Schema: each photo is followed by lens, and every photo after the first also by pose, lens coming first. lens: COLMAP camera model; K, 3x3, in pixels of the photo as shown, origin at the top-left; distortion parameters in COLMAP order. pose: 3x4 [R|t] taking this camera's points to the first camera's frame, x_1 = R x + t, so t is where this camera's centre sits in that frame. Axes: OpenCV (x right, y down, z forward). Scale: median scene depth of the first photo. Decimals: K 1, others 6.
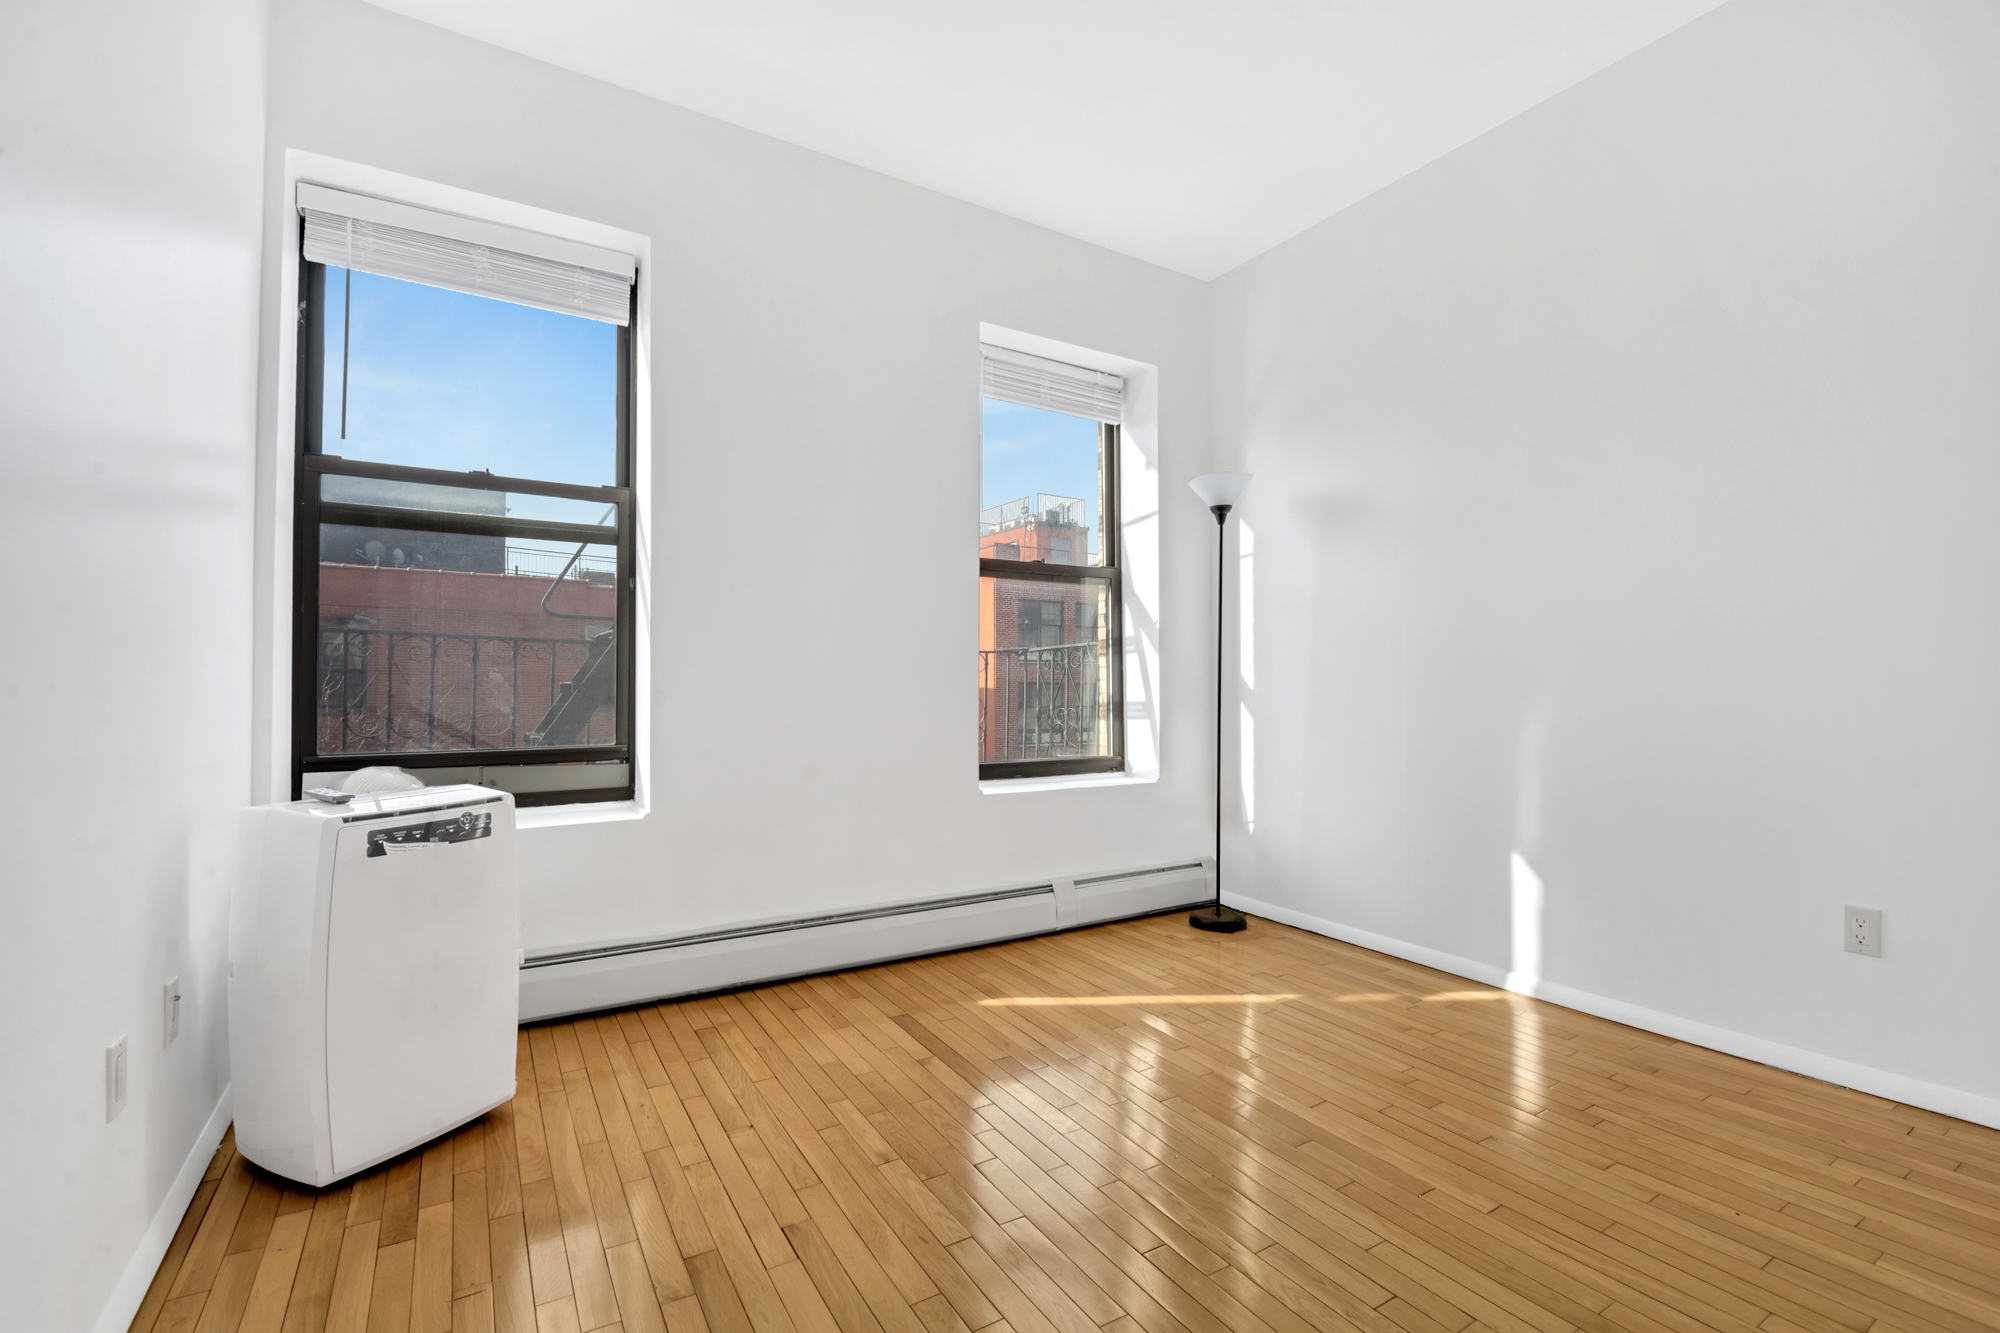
lens RADIAL K [[880.6, 0, 1000.0], [0, 880.6, 666.5], [0, 0, 1]] dist [-0.000806, -0.000234]
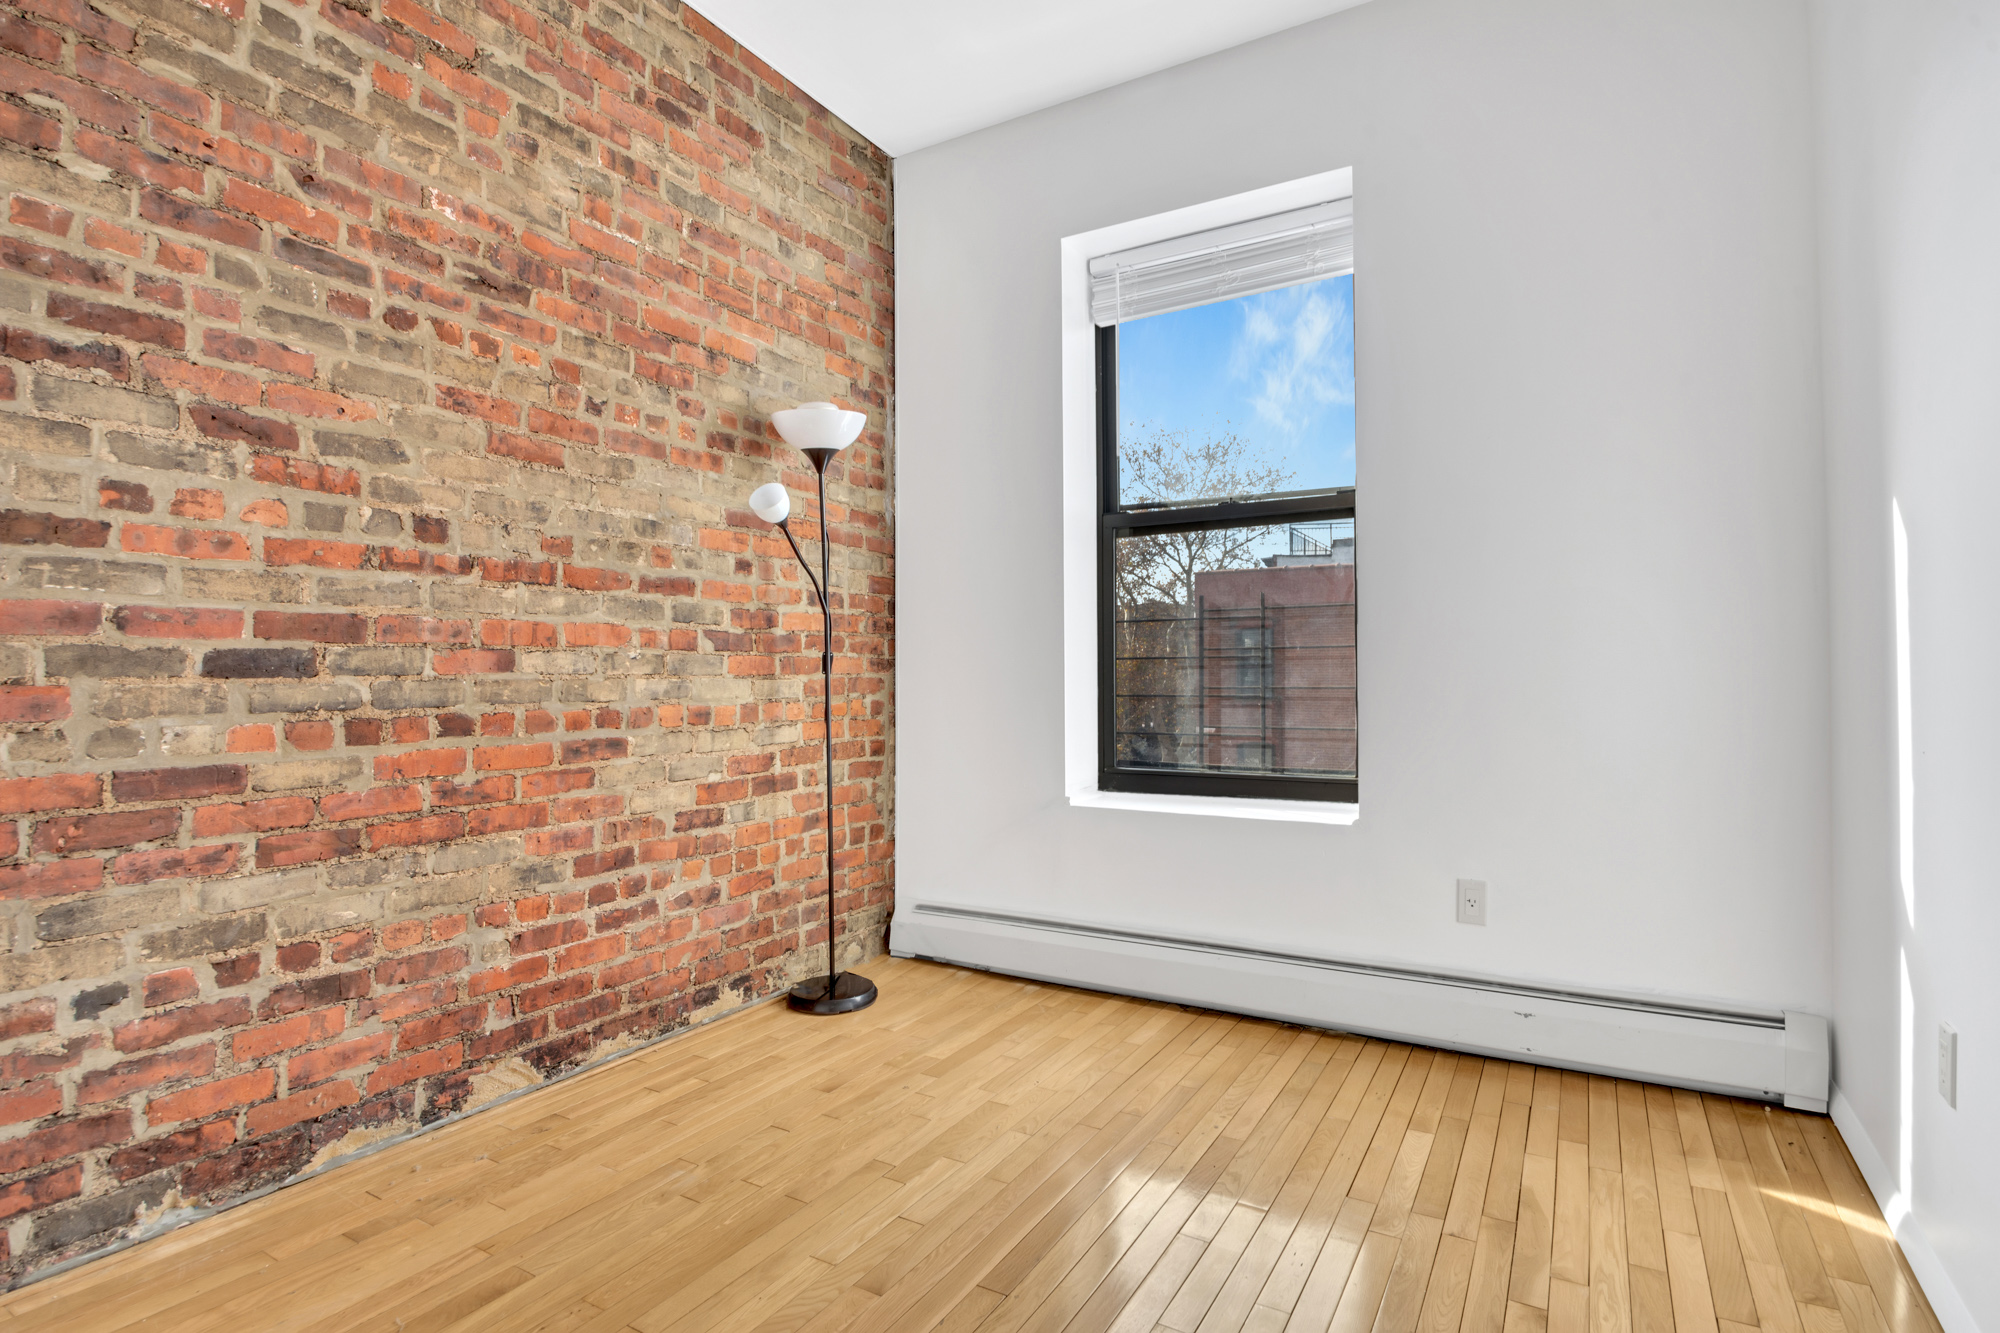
lens RADIAL K [[1002.0, 0, 1000.0], [0, 1002.0, 666.5], [0, 0, 1]] dist [-0.000091, -0.012342]
pose [[0.474437, -0.014168, -0.880175, 0.392364], [0.023557, 0.999717, -0.003394, 0.007053], [0.879974, -0.019124, 0.474637, 0.244514]]
